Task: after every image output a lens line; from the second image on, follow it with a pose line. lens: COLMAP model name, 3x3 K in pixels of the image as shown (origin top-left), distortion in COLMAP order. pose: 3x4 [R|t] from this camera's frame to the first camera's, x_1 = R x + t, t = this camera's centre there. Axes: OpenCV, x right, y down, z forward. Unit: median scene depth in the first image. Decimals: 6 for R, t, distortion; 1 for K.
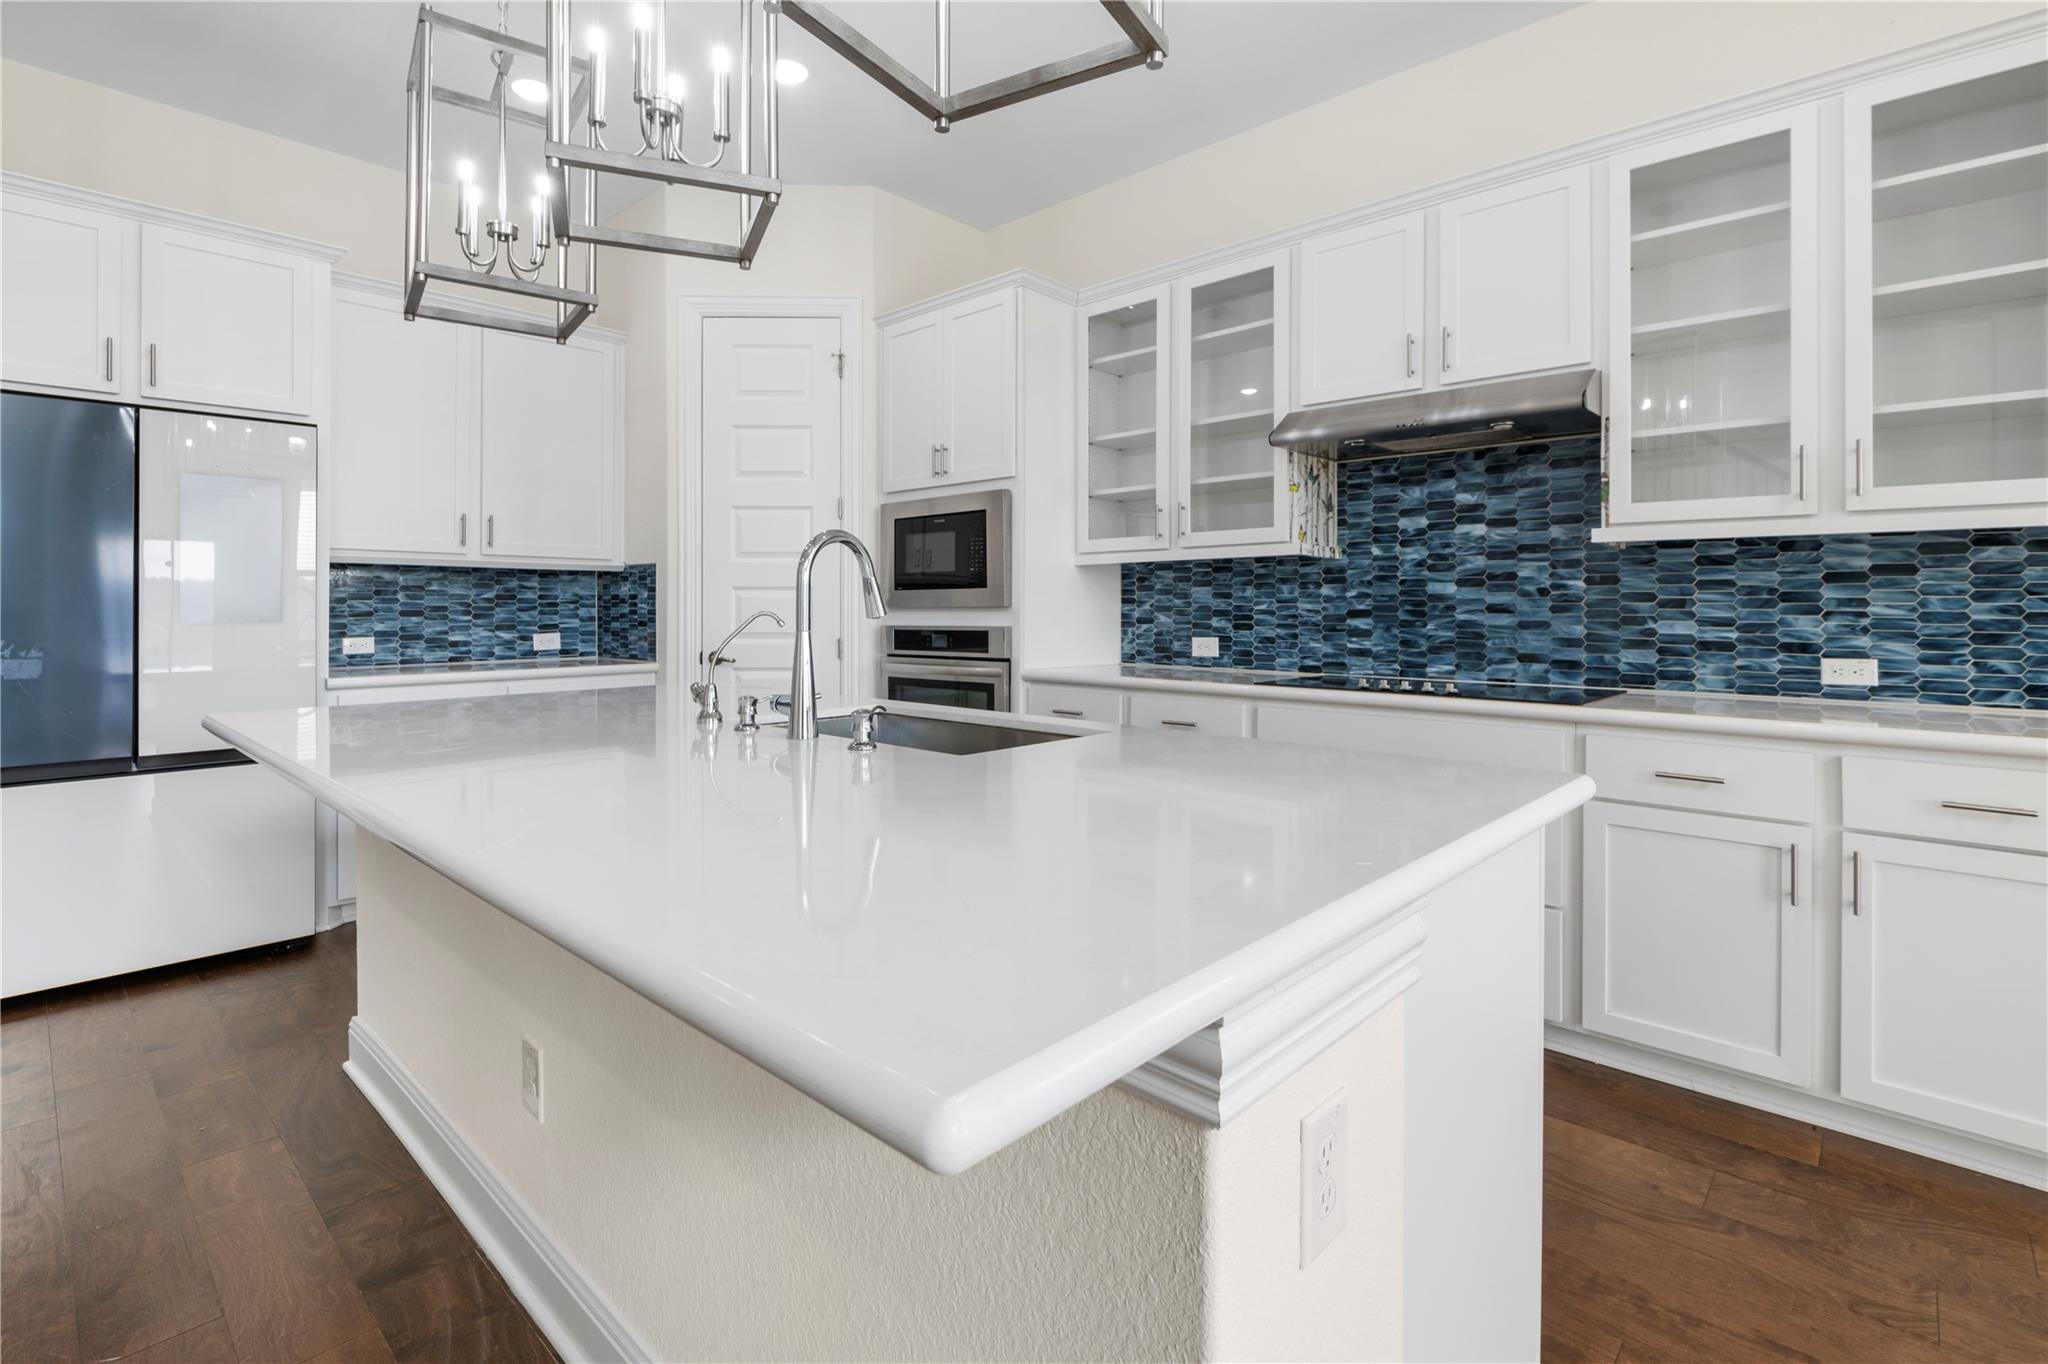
lens RADIAL K [[954.3, 0, 1019.0], [0, 954.3, 603.2], [0, 0, 1]] dist [0.001475, -0.006461]
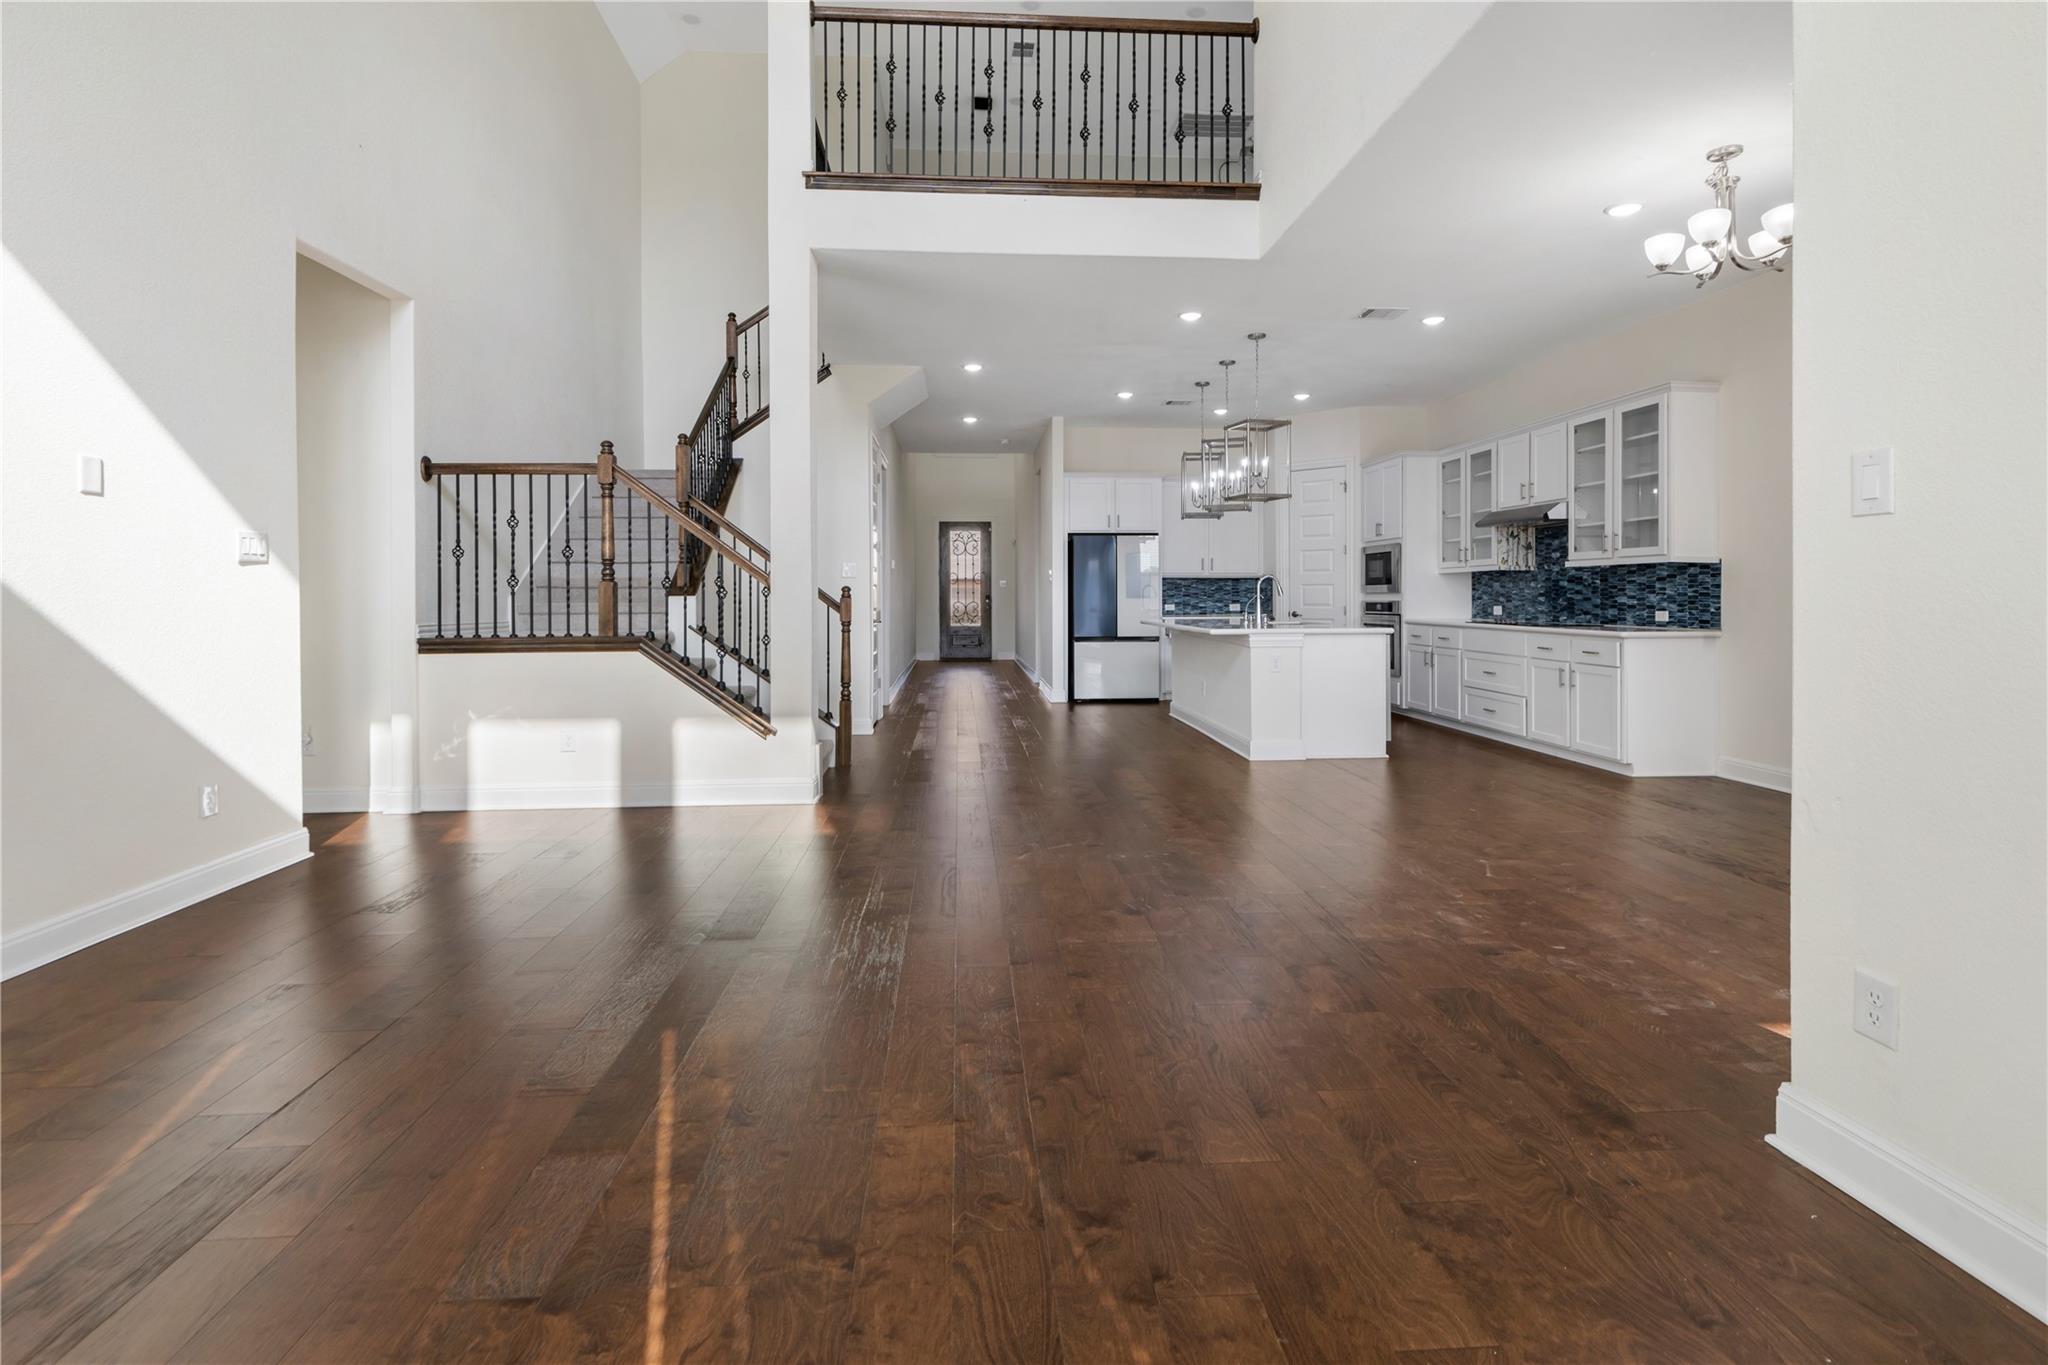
lens RADIAL K [[954.3, 0, 1022.3], [0, 954.3, 594.5], [0, 0, 1]] dist [0.001475, -0.006461]
pose [[0.731886, -0.001745, -0.681425, 1.080993], [0.004101, 0.999990, 0.001843, 0.001682], [0.681415, -0.004143, 0.731886, -1.619033]]
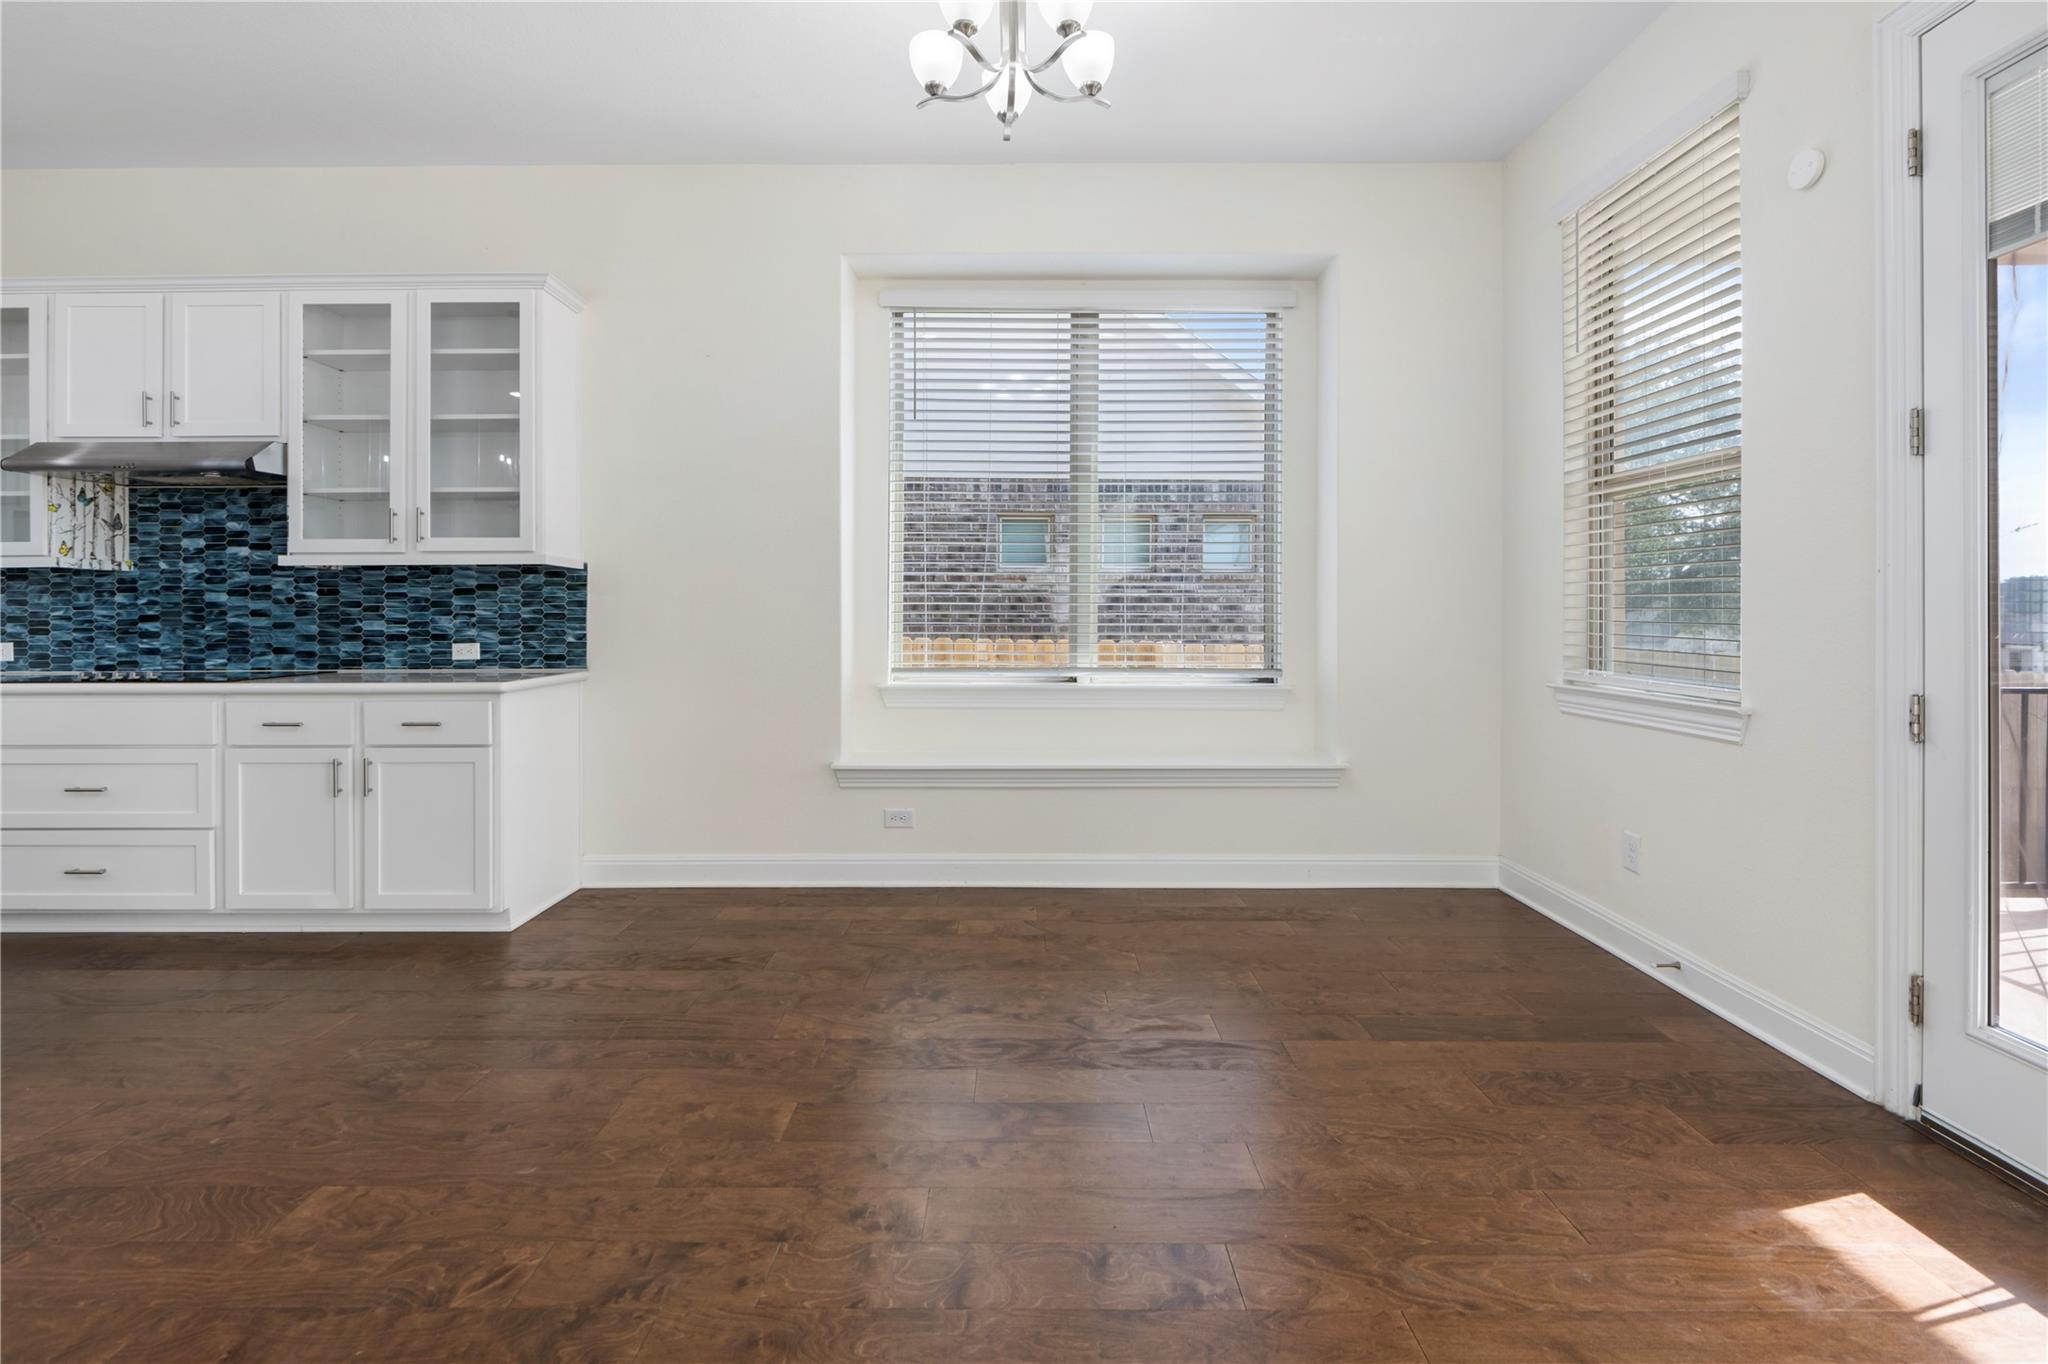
lens RADIAL K [[933.1, 0, 1015.4], [0, 933.1, 607.4], [0, 0, 1]] dist [-0.000574, -0.003717]
pose [[0.725880, -0.004532, 0.687806, 0.372366], [0.003888, 0.999989, 0.002486, -0.001309], [-0.687810, 0.000870, 0.725890, -0.603706]]
